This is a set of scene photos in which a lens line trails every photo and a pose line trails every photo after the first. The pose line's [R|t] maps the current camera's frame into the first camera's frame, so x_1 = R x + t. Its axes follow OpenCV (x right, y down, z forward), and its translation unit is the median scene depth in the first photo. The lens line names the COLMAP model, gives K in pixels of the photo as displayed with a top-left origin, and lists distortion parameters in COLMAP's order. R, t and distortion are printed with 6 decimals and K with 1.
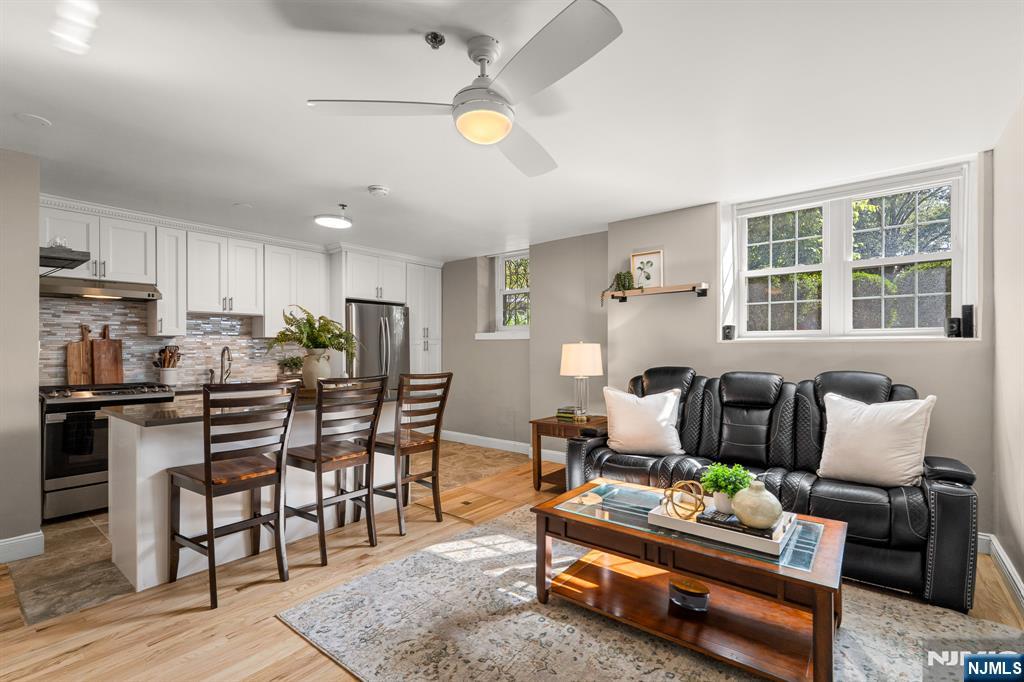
lens RADIAL K [[465.2, 0, 517.0], [0, 465.2, 347.0], [0, 0, 1]] dist [-0.003020, 0.001874]
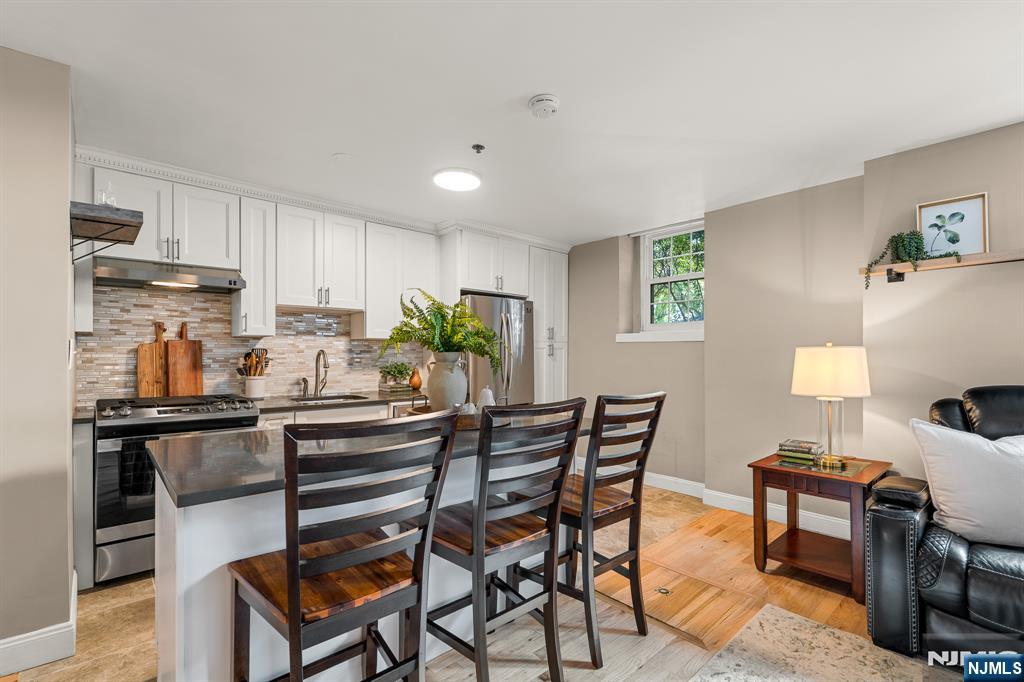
lens RADIAL K [[465.2, 0, 517.0], [0, 465.2, 353.5], [0, 0, 1]] dist [-0.003020, 0.001874]
pose [[0.987620, 0.003955, -0.156816, -0.196040], [-0.003511, 0.999989, 0.003109, 0.002195], [0.156826, -0.002520, 0.987623, 0.305416]]
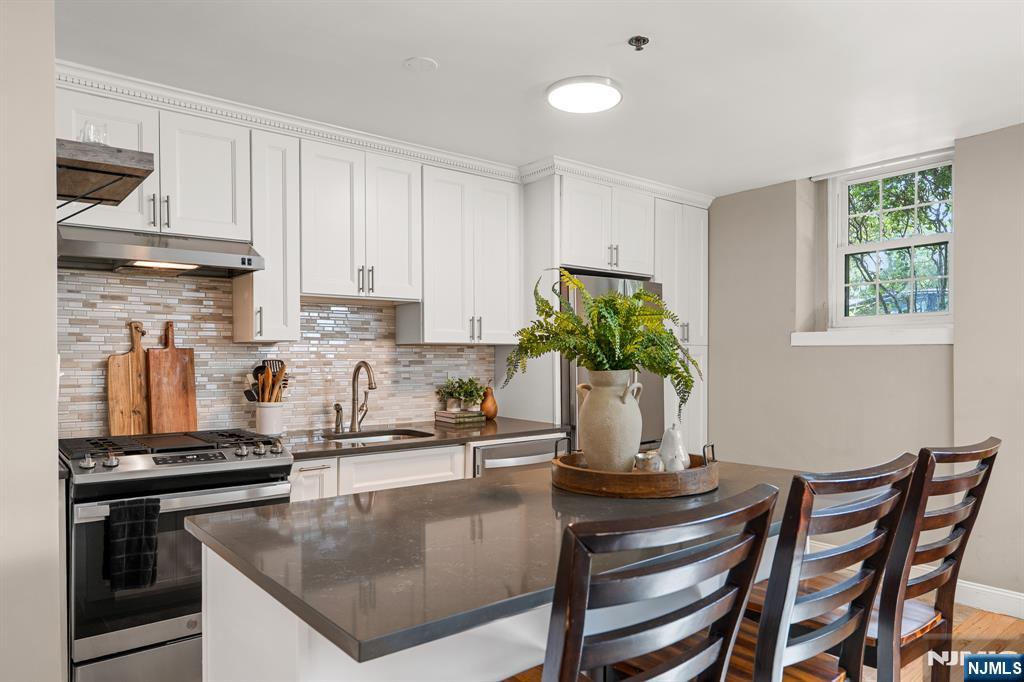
lens RADIAL K [[675.8, 0, 515.8], [0, 675.8, 364.3], [0, 0, 1]] dist [0.000295, 0.007057]
pose [[0.976457, 0.002831, -0.215695, -0.334326], [0.000344, 0.999892, 0.014683, -0.009545], [0.215713, -0.014412, 0.976350, 0.334154]]
